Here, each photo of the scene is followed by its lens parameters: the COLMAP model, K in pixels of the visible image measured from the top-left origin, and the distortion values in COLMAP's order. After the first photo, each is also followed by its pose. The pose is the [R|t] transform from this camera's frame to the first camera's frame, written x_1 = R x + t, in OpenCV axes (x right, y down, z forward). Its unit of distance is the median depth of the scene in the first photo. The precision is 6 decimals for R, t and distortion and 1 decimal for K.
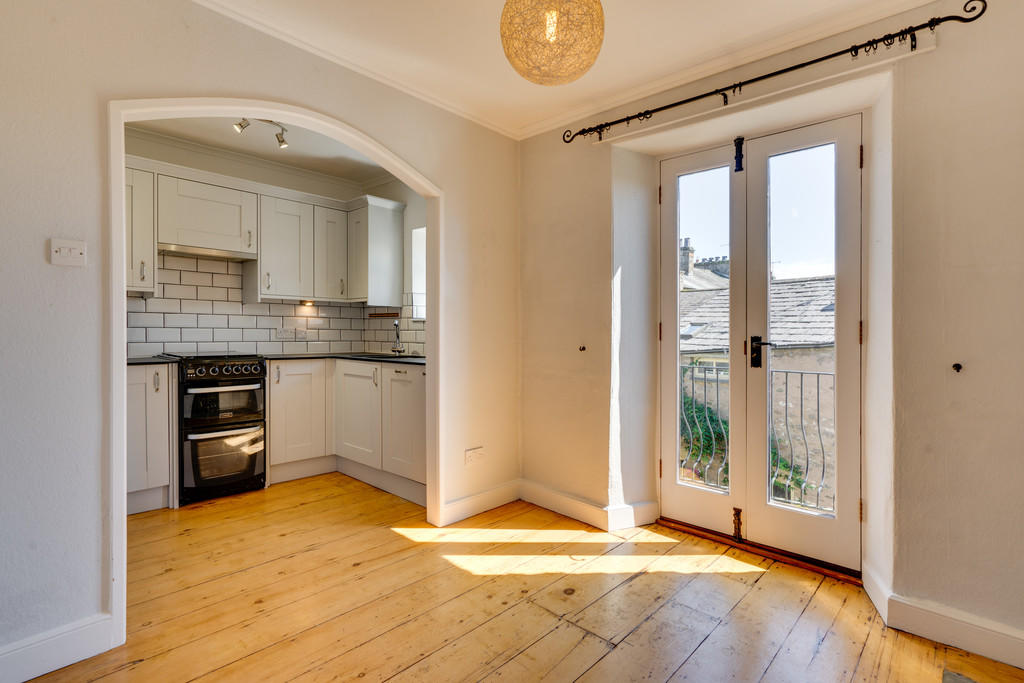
lens RADIAL K [[495.5, 0, 512.0], [0, 495.5, 341.5], [0, 0, 1]] dist [0.017652, 0.000360]
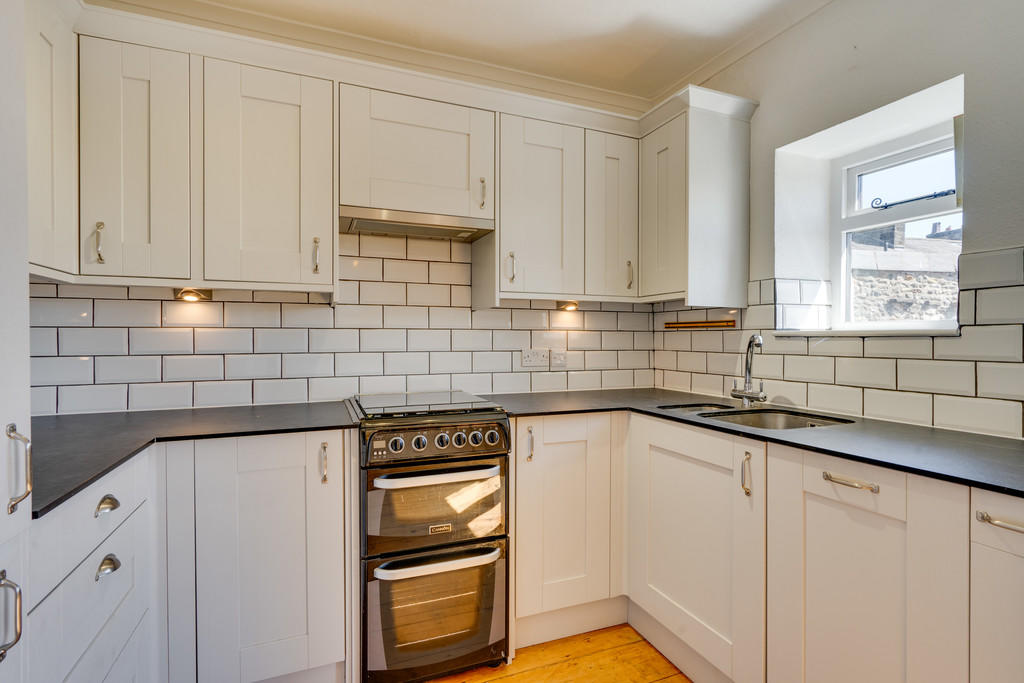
lens RADIAL K [[495.5, 0, 512.0], [0, 495.5, 341.5], [0, 0, 1]] dist [0.017652, 0.000360]
pose [[0.911010, -0.003081, -0.412373, -0.256991], [-0.002372, 0.999916, -0.012710, -0.031574], [0.412378, 0.012557, 0.910926, 0.488335]]
